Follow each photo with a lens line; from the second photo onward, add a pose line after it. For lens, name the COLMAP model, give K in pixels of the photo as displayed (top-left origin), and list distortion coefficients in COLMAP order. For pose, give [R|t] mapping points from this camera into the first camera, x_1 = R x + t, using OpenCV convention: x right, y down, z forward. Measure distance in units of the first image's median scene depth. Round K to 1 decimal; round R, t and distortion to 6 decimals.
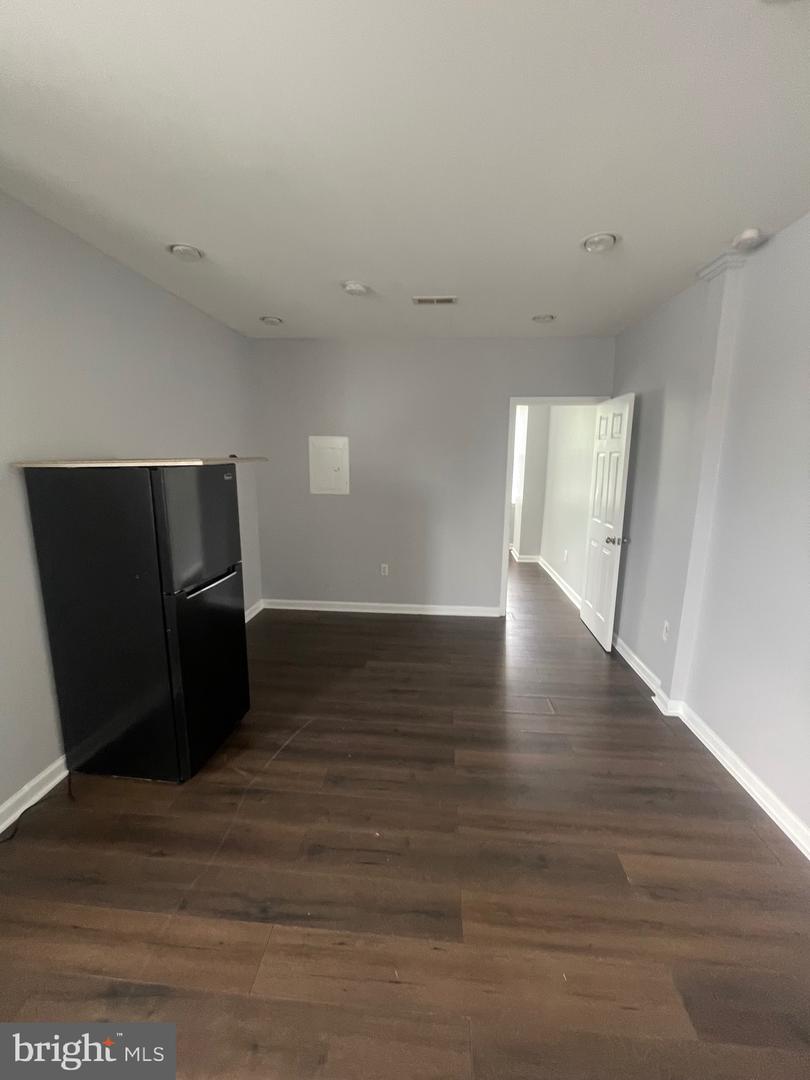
lens RADIAL K [[436.2, 0, 405.2], [0, 436.2, 535.3], [0, 0, 1]] dist [-0.000208, -0.000286]
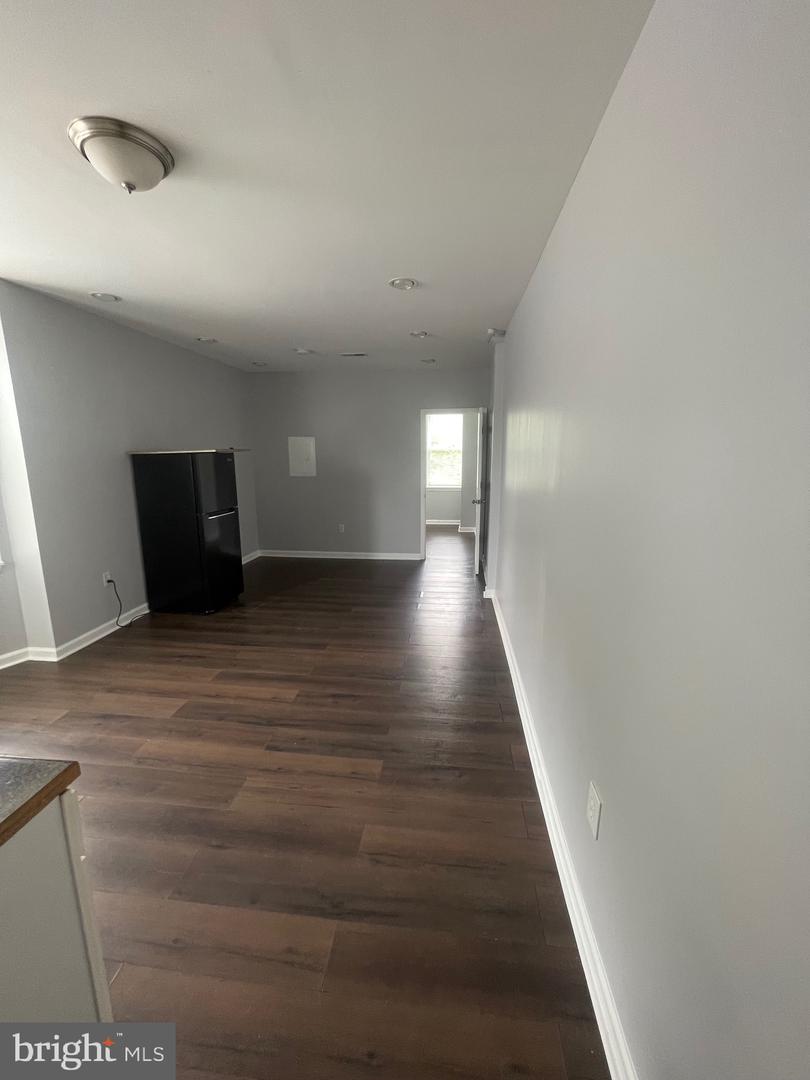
lens RADIAL K [[436.2, 0, 405.2], [0, 436.2, 535.3], [0, 0, 1]] dist [-0.000208, -0.000286]
pose [[0.999333, -0.006211, -0.035979, 0.421769], [0.006235, 0.999980, 0.000537, 0.198724], [0.035975, -0.000761, 0.999352, -0.863735]]
